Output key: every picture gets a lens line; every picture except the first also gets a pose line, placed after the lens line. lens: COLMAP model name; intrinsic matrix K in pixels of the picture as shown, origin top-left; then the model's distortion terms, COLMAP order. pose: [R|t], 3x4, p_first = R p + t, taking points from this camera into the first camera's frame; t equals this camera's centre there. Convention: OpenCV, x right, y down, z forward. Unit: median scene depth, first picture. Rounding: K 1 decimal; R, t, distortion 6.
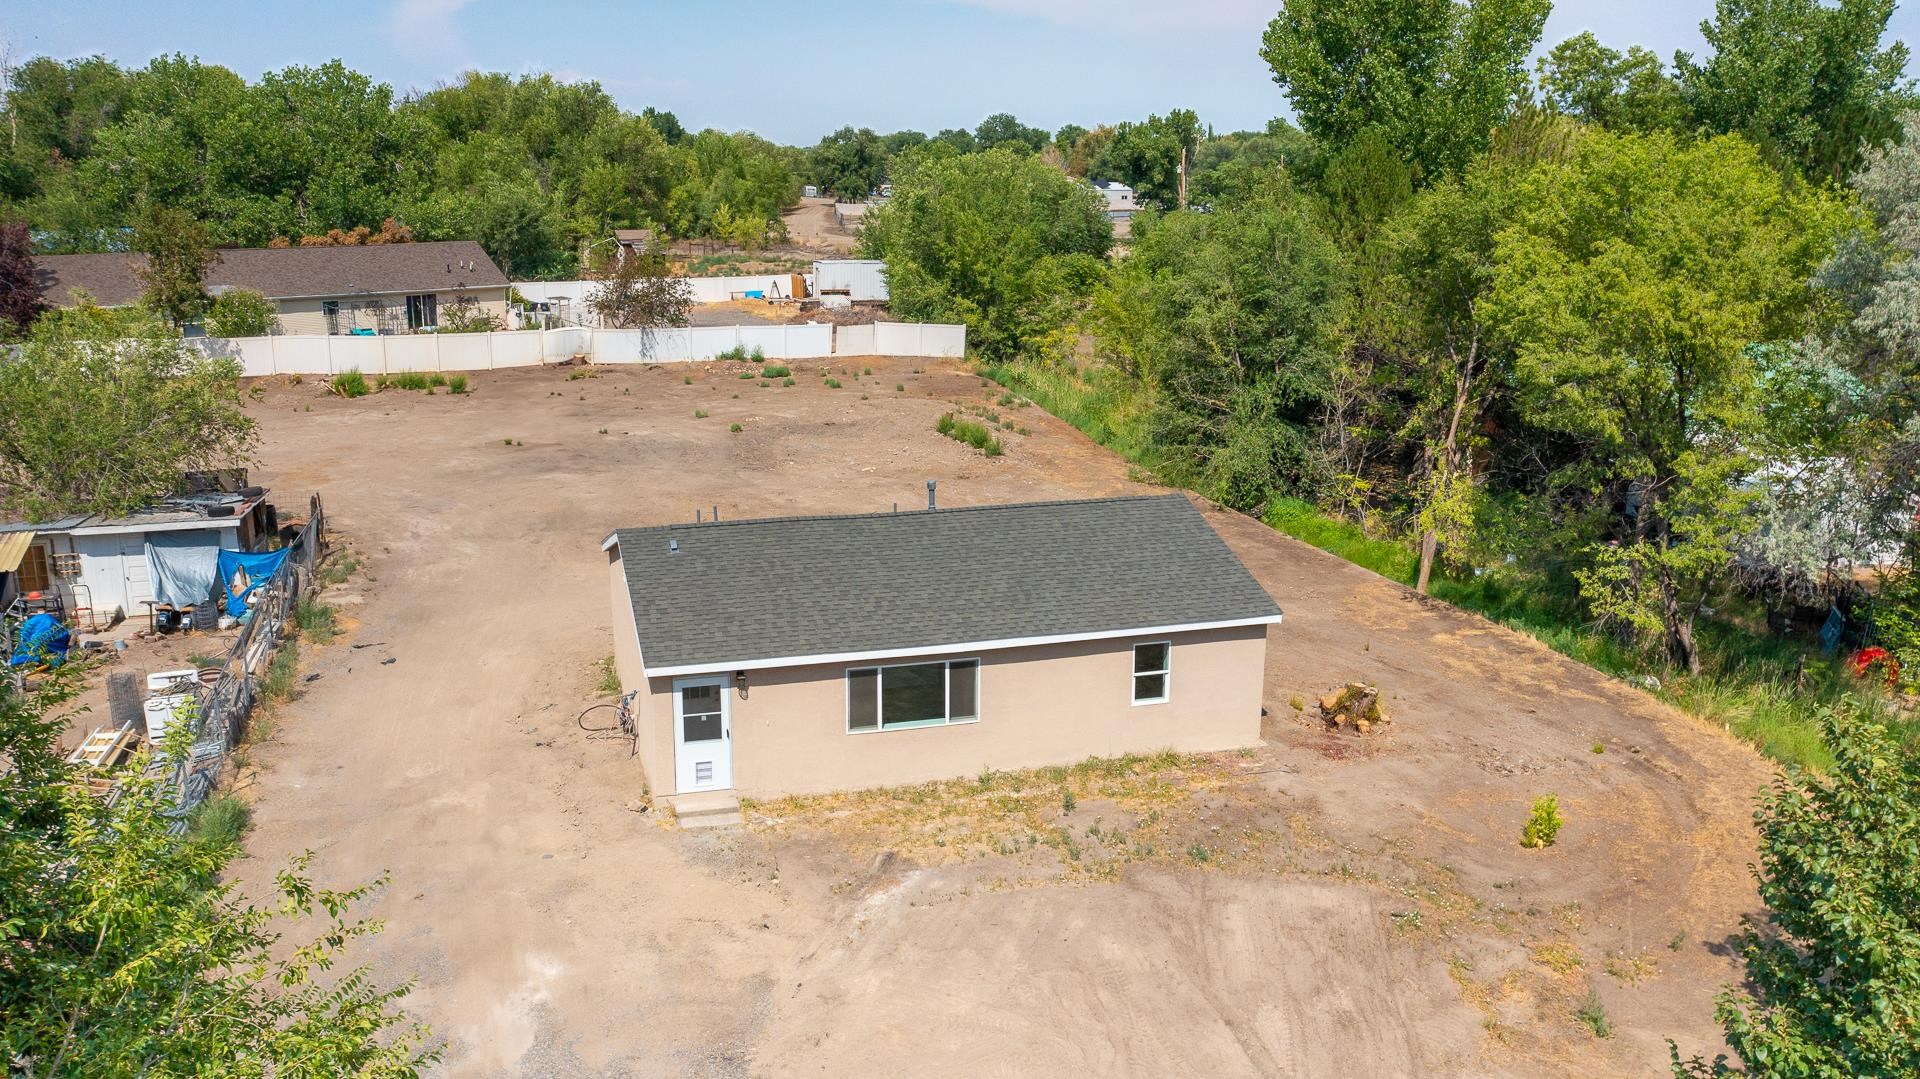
lens RADIAL K [[1519.7, 0, 958.3], [0, 1519.7, 528.6], [0, 0, 1]] dist [-0.015329, 0.002603]
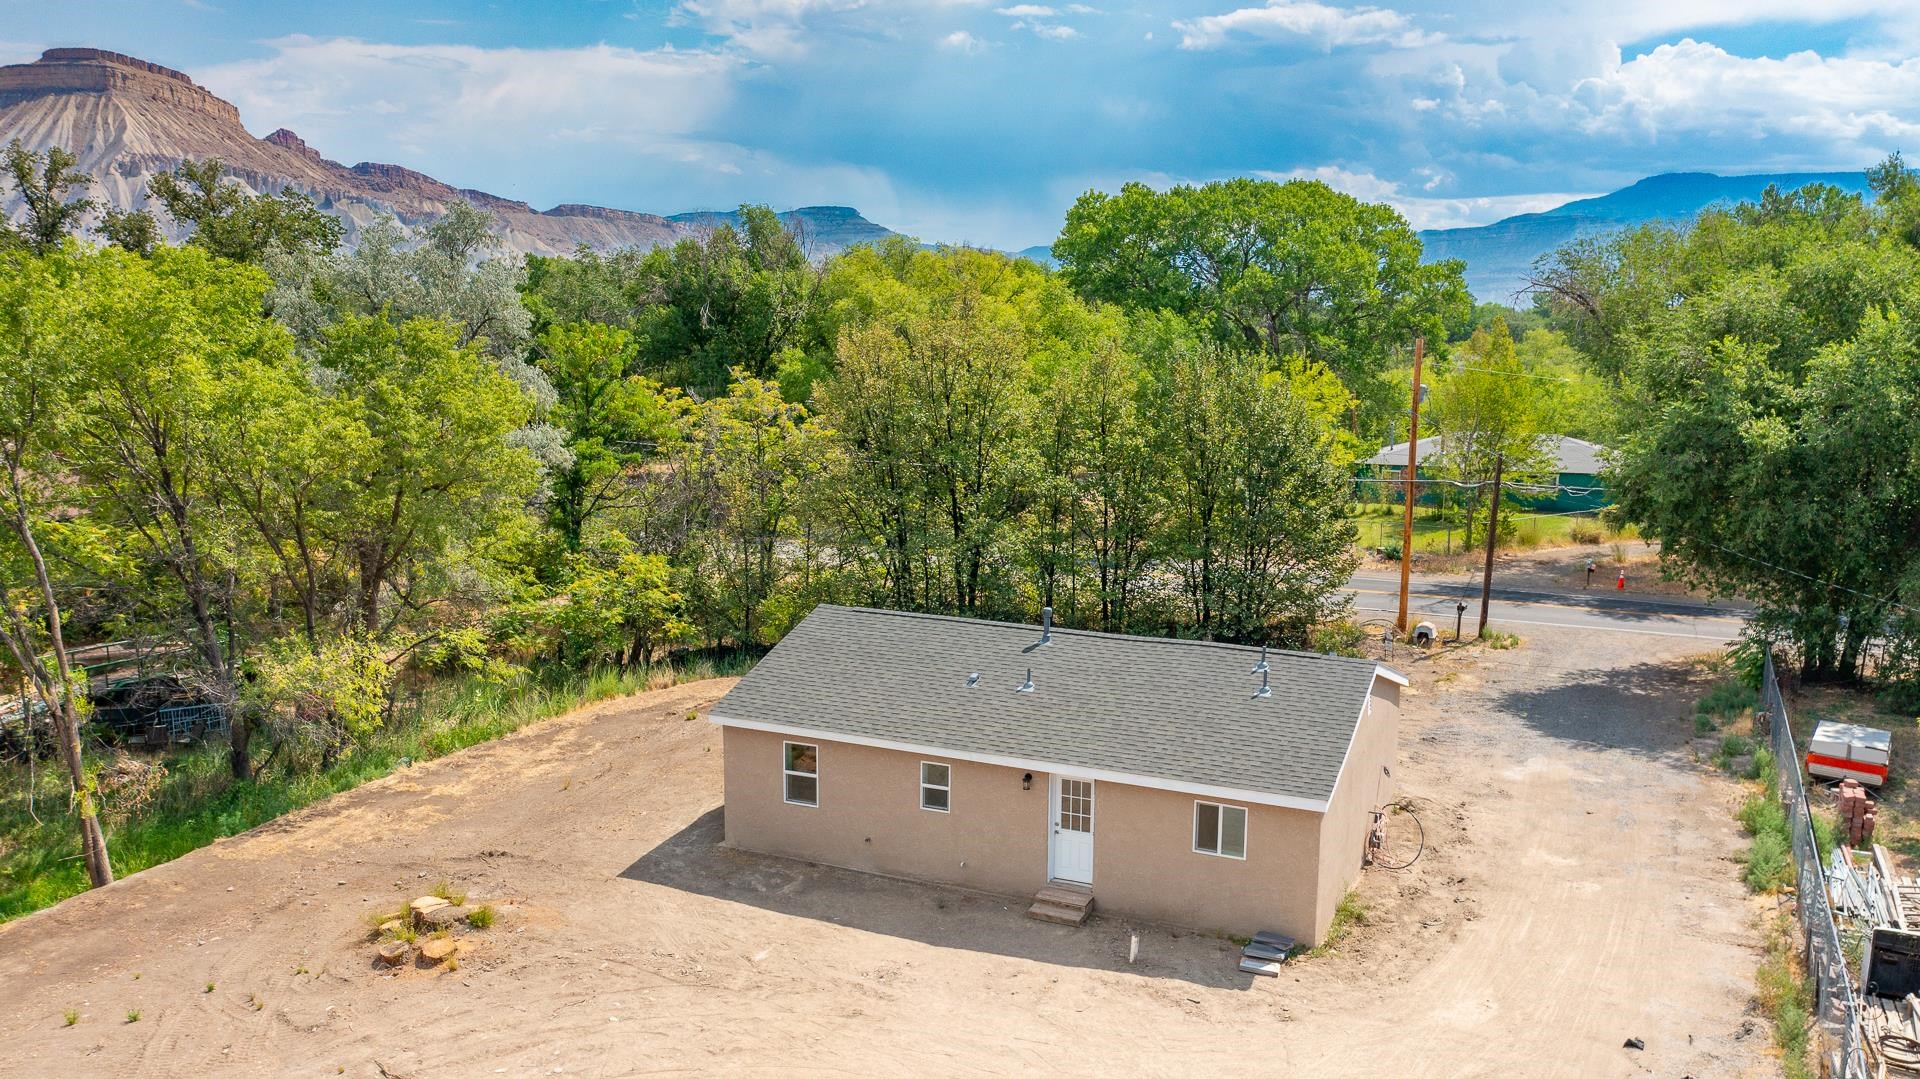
lens RADIAL K [[1519.7, 0, 958.3], [0, 1519.7, 528.6], [0, 0, 1]] dist [-0.015329, 0.002603]
pose [[-0.745645, -0.105092, 0.658004, -0.654329], [0.145115, 0.938173, 0.314281, -0.421443], [-0.650350, 0.329829, -0.684294, 1.811240]]
